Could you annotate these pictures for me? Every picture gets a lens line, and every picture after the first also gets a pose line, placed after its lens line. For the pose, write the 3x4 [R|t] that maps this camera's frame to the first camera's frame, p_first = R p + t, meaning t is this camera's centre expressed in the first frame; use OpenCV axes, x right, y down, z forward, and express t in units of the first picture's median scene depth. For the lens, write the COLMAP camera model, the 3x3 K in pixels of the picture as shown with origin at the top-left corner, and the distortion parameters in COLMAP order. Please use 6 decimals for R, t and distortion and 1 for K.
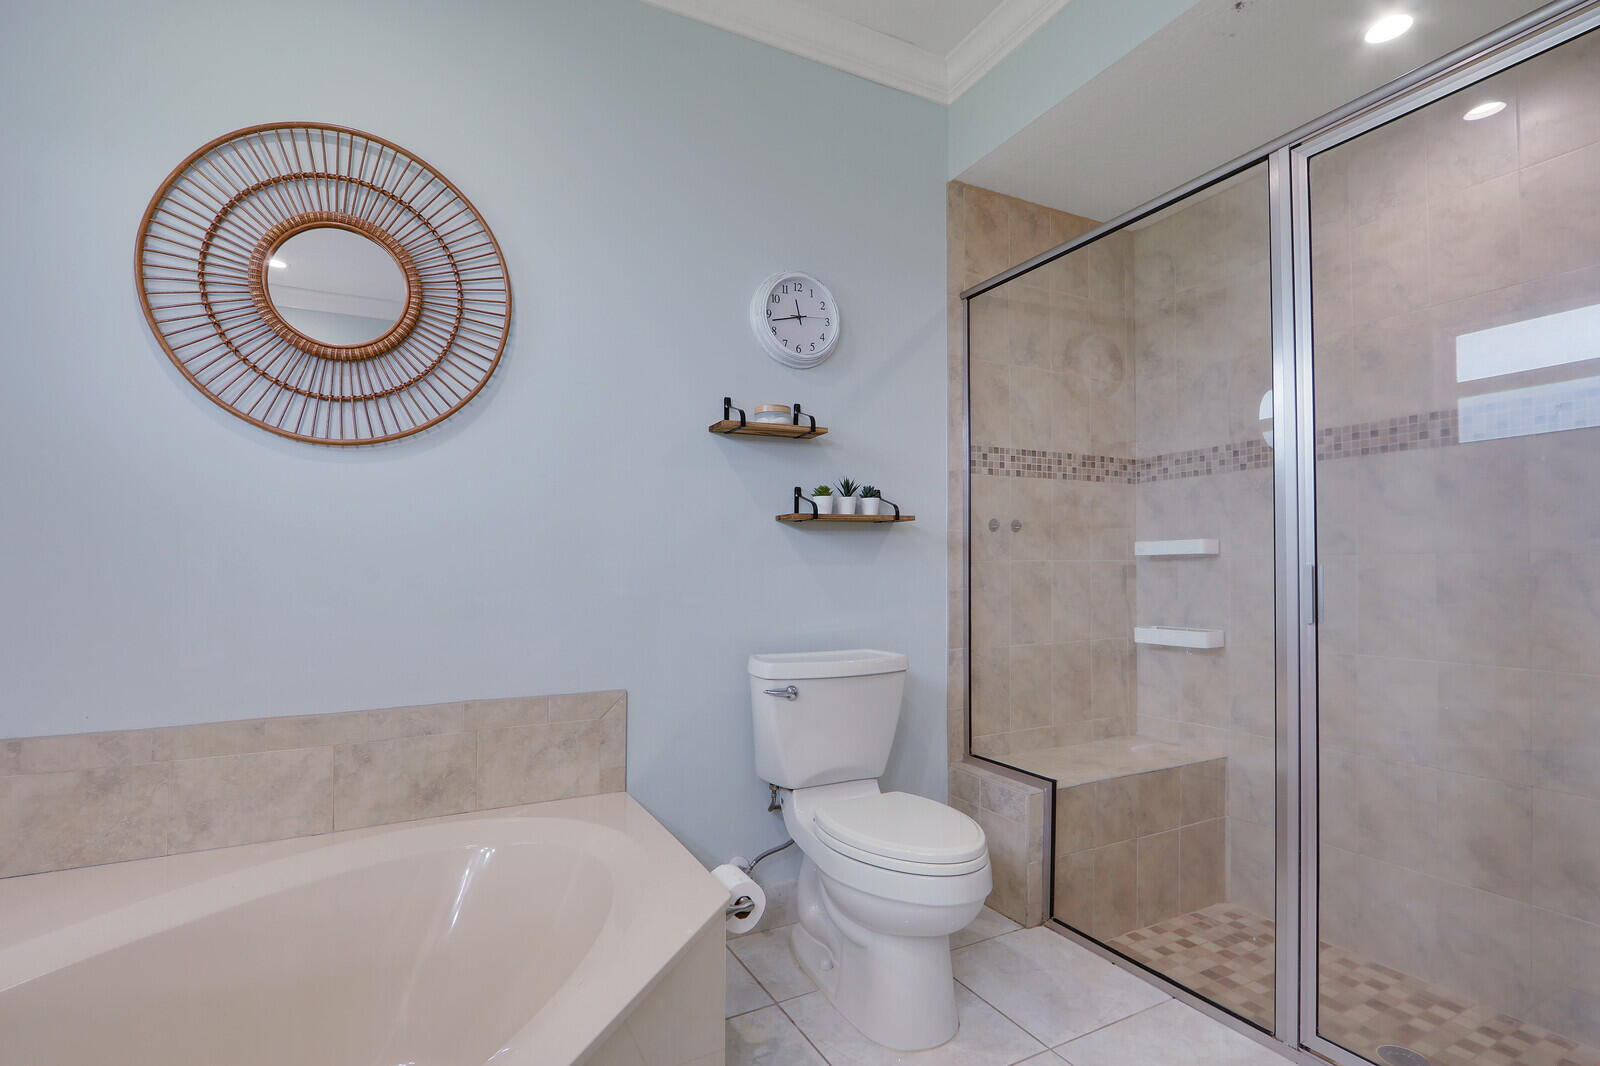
lens RADIAL K [[764.1, 0, 804.4], [0, 764.1, 530.0], [0, 0, 1]] dist [-0.011318, -0.000592]
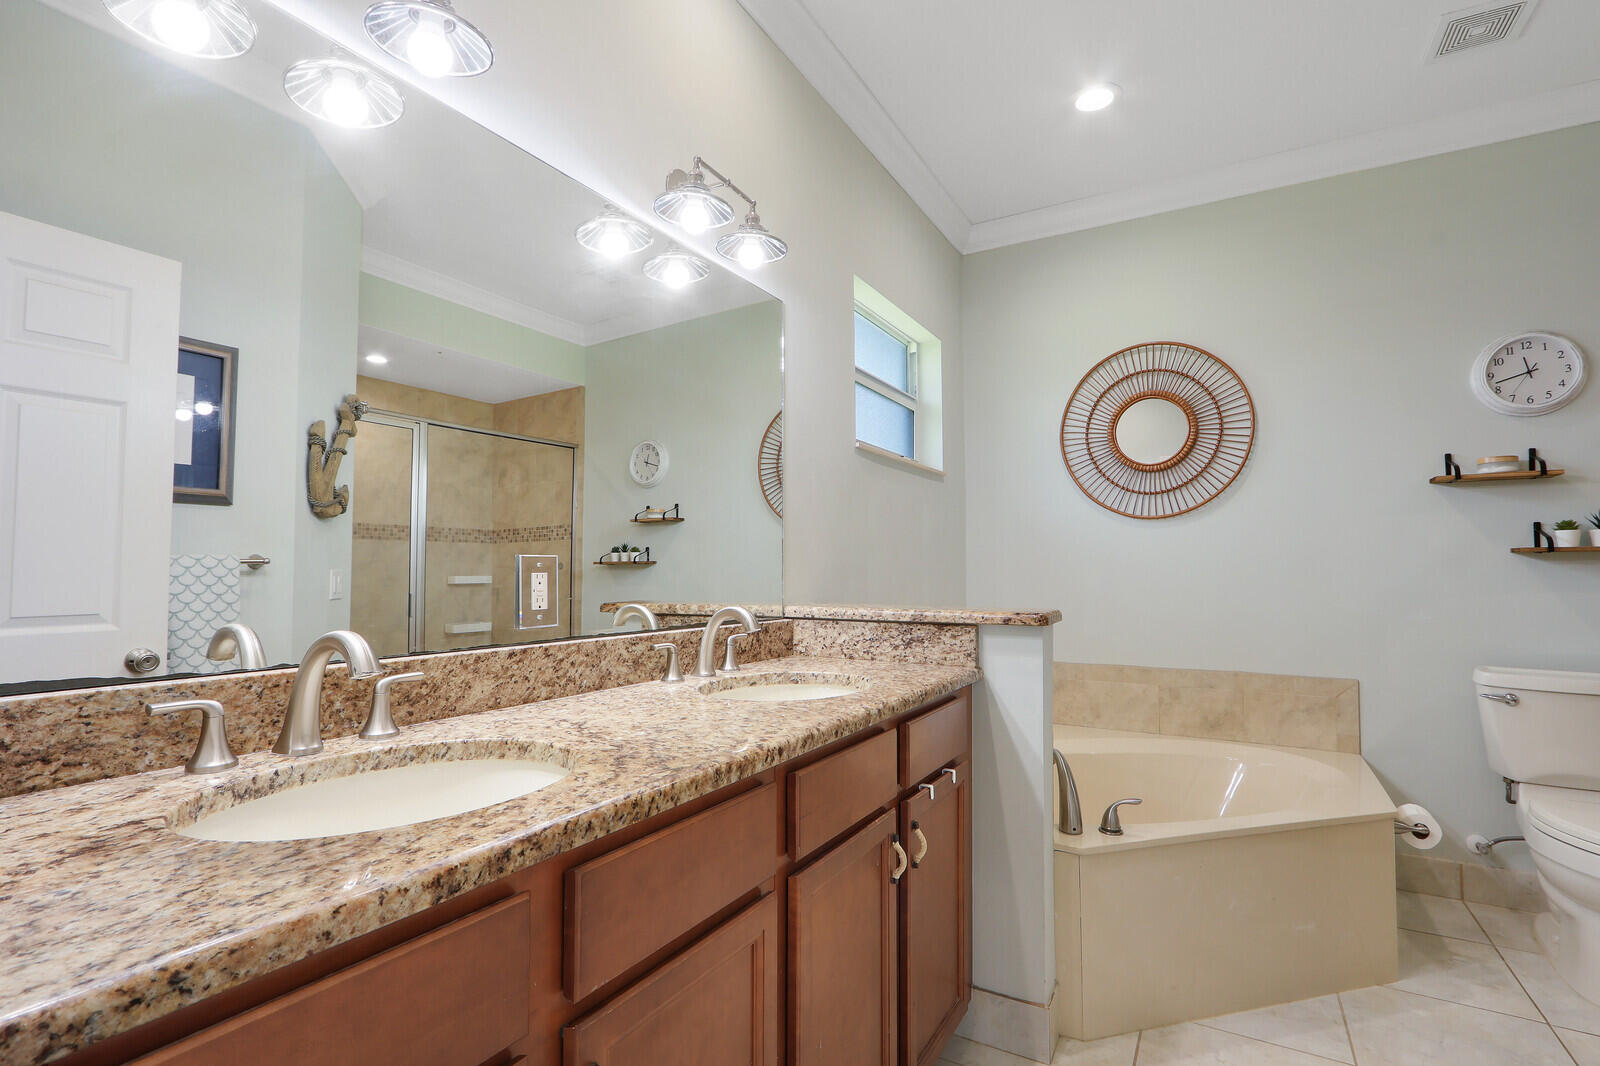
lens RADIAL K [[752.0, 0, 800.0], [0, 752.0, 533.0], [0, 0, 1]] dist [-0.027161, 0.006452]
pose [[0.510405, -0.034297, -0.859250, 0.450408], [0.029868, 0.999308, -0.022146, -0.060123], [0.859416, -0.014361, 0.511076, -0.590599]]
